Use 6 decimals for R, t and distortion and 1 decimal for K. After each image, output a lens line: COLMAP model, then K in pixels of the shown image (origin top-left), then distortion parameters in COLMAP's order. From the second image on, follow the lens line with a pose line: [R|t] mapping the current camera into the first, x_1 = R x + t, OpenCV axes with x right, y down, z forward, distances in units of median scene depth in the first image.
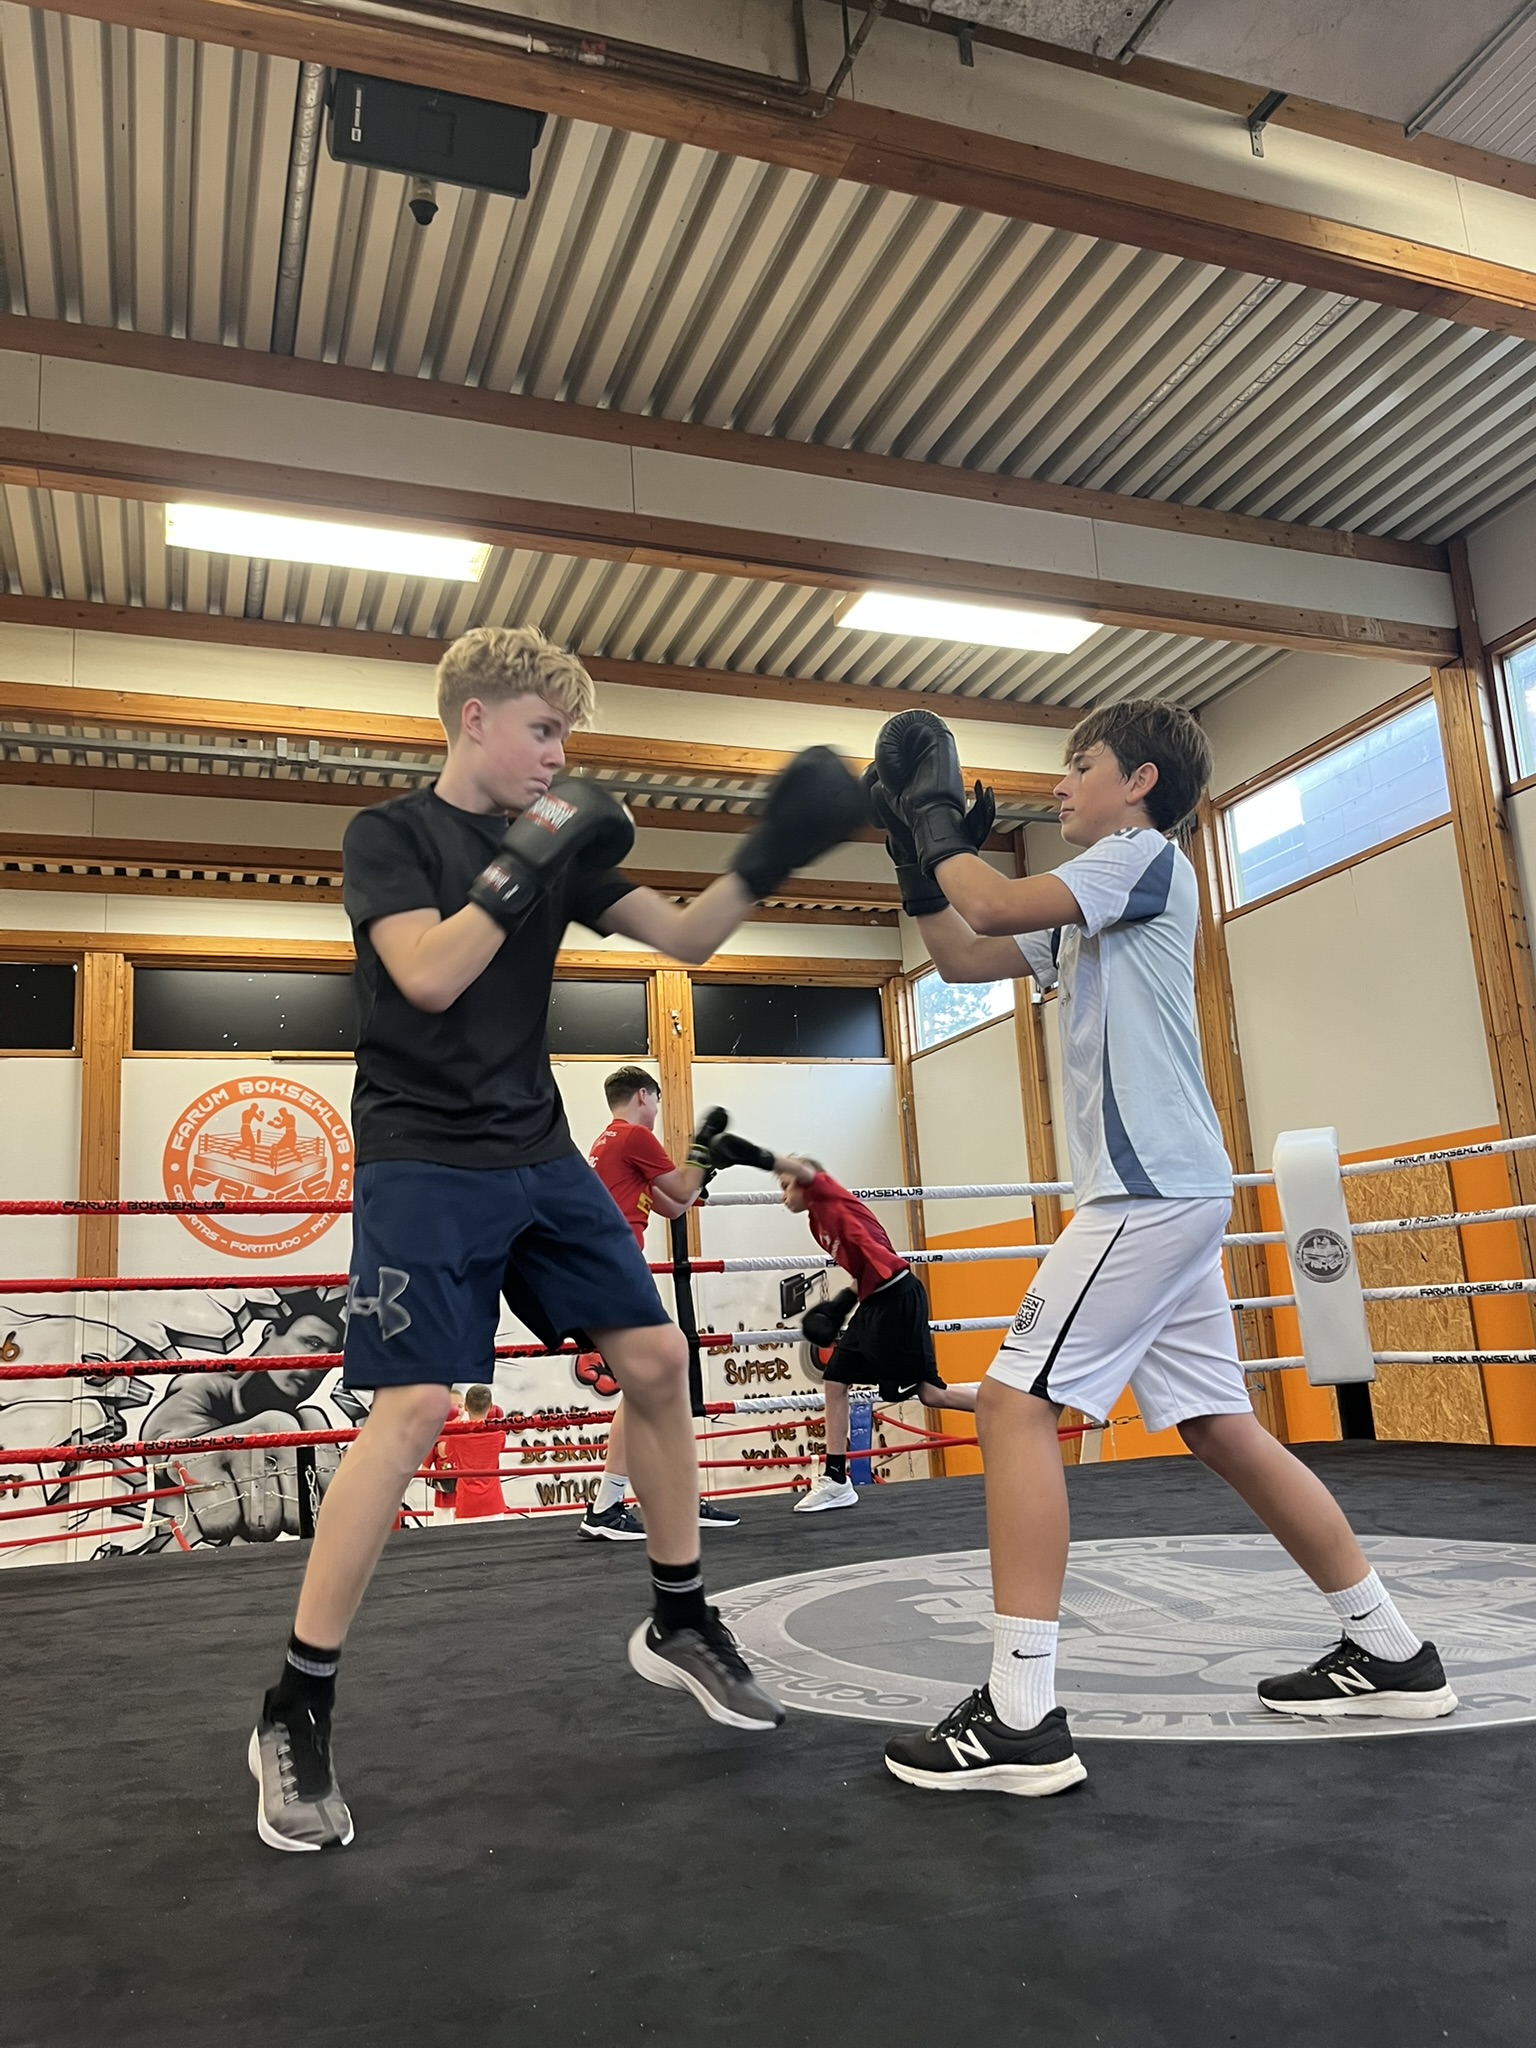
lens RADIAL K [[1542.8, 0, 763.6], [0, 1542.8, 1033.9], [0, 0, 1]] dist [0.076999, -0.117247]
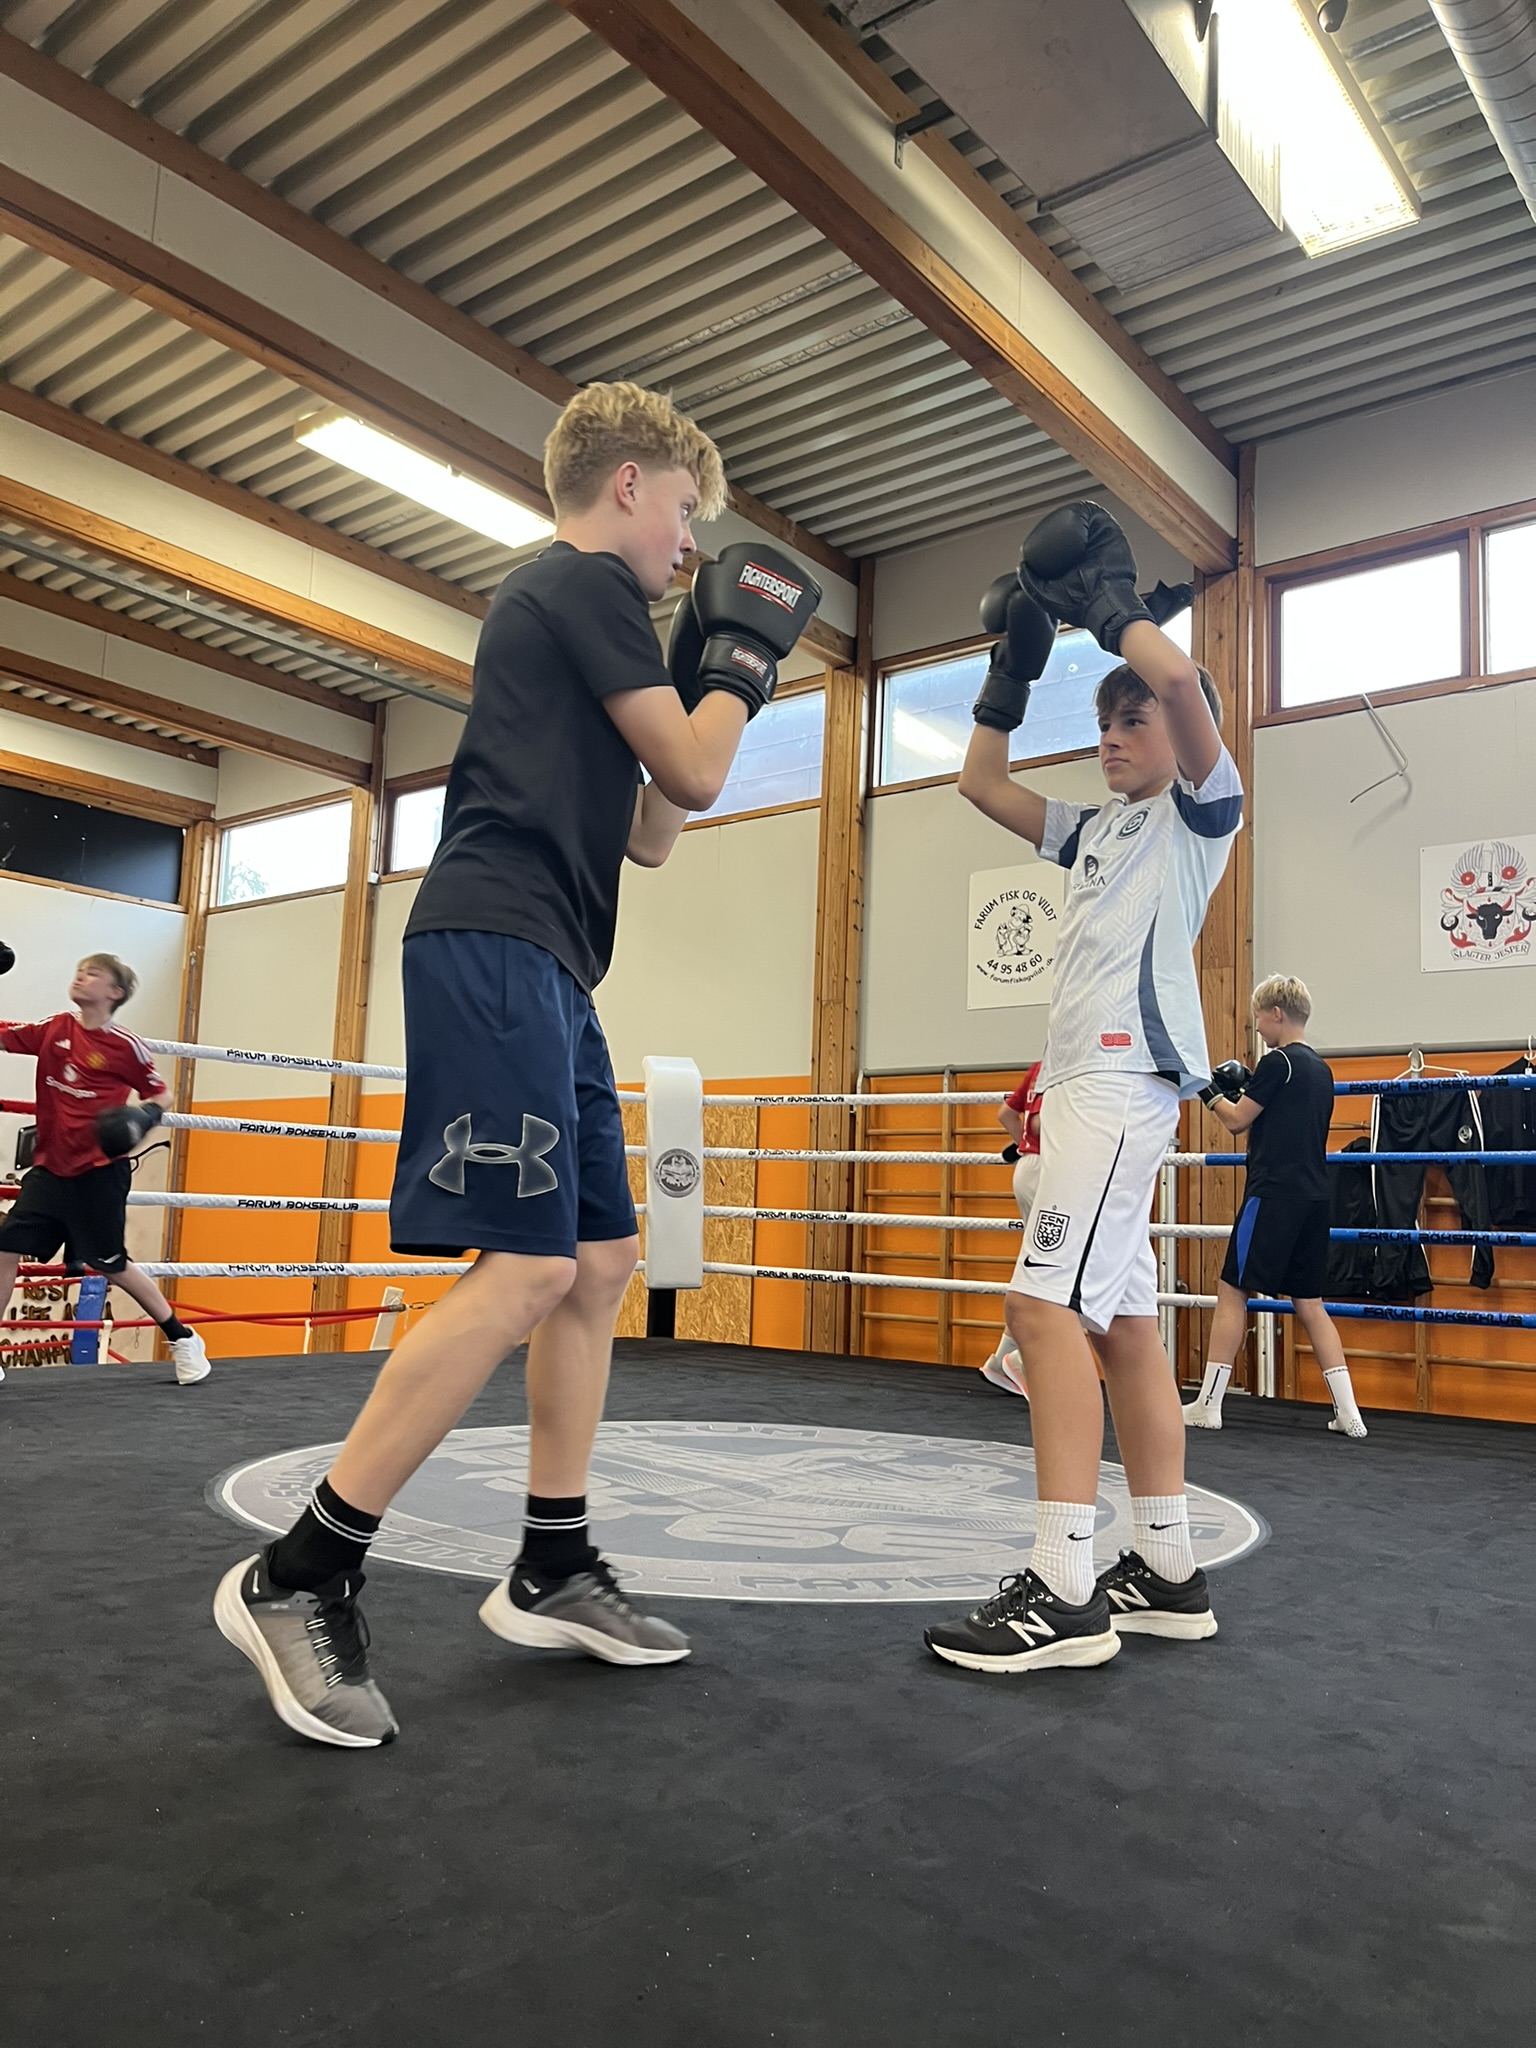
lens RADIAL K [[1526.6, 0, 774.2], [0, 1526.6, 1048.0], [0, 0, 1]] dist [0.052426, -0.092989]
pose [[0.851056, 0.152773, 0.502358, -0.115450], [-0.191590, 0.981125, 0.026206, 0.012525], [-0.488873, -0.118550, 0.864262, 0.038283]]
